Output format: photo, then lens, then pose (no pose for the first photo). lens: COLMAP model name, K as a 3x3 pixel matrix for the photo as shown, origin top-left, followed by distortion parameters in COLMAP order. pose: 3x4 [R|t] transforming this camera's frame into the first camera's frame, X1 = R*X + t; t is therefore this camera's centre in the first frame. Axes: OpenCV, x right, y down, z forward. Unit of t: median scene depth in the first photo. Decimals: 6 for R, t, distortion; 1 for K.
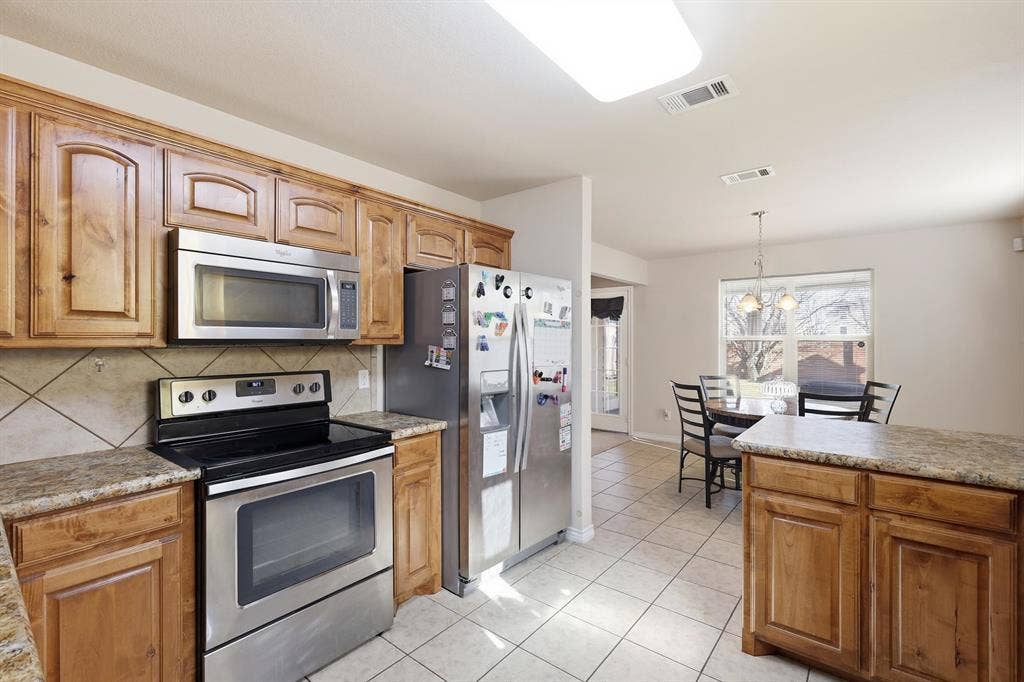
lens RADIAL K [[449.4, 0, 512.8], [0, 449.4, 340.3], [0, 0, 1]] dist [-0.021752, -0.001091]
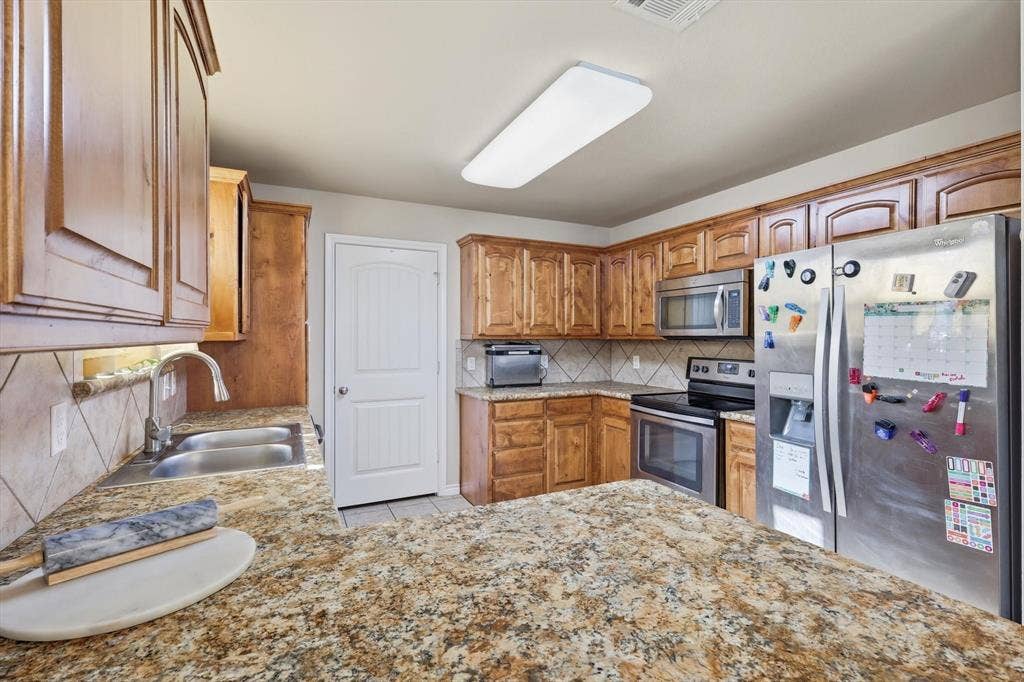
lens RADIAL K [[449.4, 0, 512.6], [0, 449.4, 337.6], [0, 0, 1]] dist [-0.021752, -0.001091]
pose [[-0.433537, 0.001364, -0.901135, 0.932376], [0.000463, 0.999999, 0.001291, 0.000466], [0.901136, 0.000143, -0.433537, 0.868582]]
